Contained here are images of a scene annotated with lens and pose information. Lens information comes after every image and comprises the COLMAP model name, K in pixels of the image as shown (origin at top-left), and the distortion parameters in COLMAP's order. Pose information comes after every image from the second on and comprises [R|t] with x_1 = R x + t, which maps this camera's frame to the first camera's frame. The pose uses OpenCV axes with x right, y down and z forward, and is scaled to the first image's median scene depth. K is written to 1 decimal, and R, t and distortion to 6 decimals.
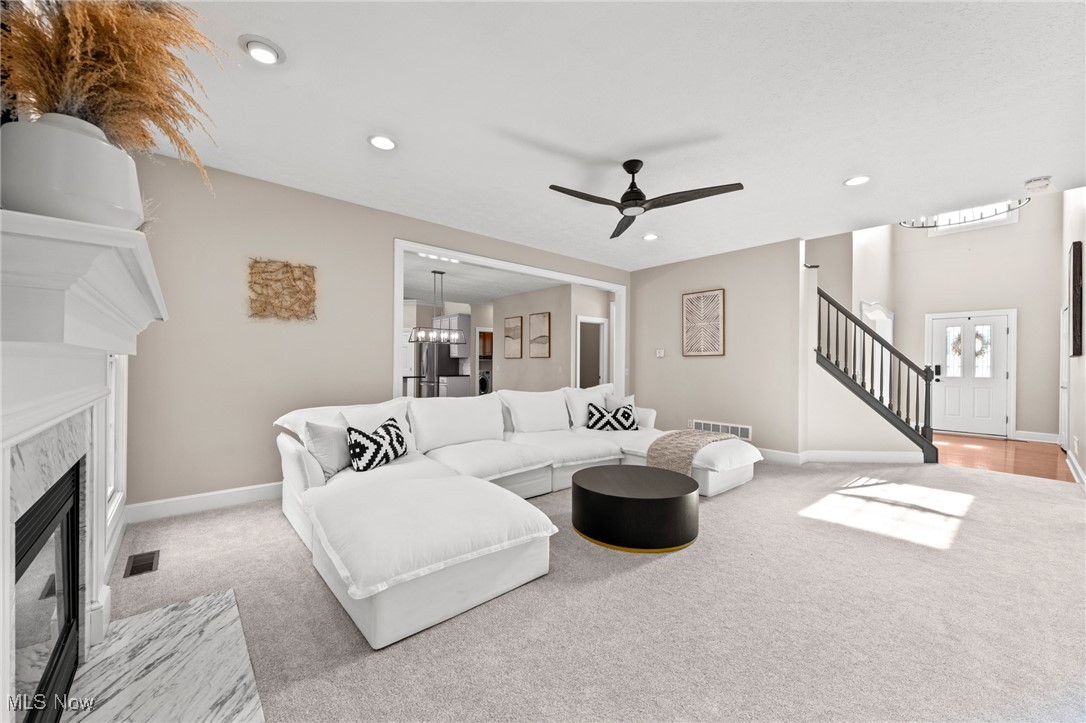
lens RADIAL K [[413.5, 0, 543.9], [0, 413.5, 366.4], [0, 0, 1]] dist [-0.002880, 0.000023]
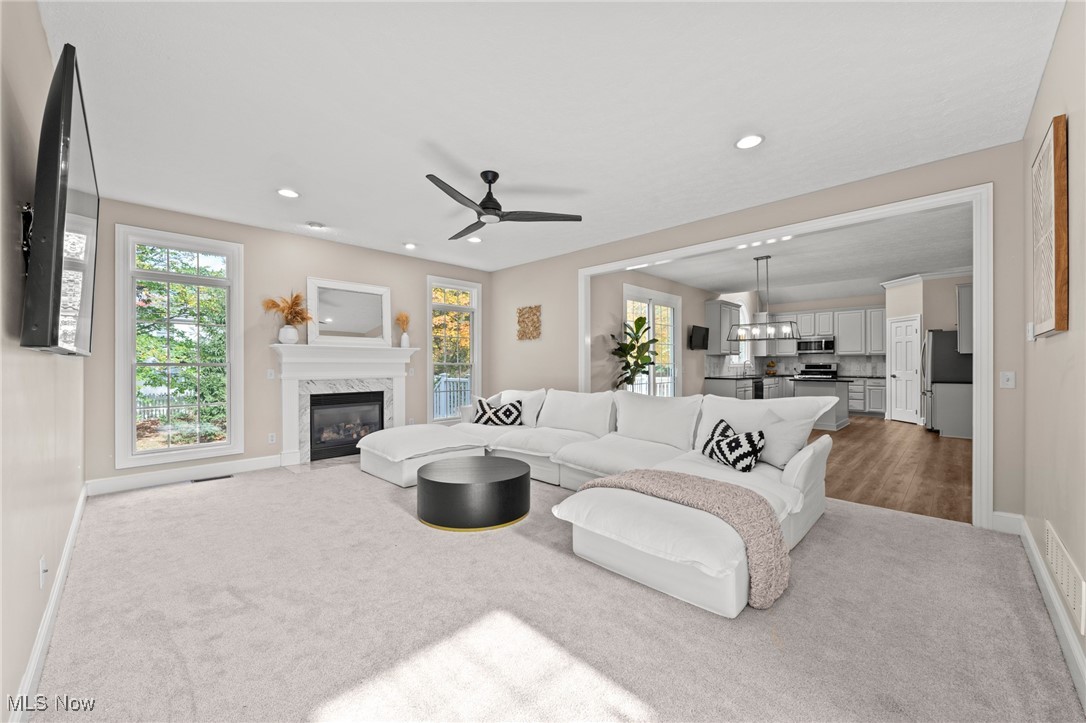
lens RADIAL K [[413.5, 0, 544.3], [0, 413.5, 362.5], [0, 0, 1]] dist [-0.002880, 0.000023]
pose [[0.076219, -0.002830, -0.997087, 1.103720], [-0.000074, 0.999996, -0.002844, -0.010008], [0.997091, 0.000291, 0.076218, 0.901024]]
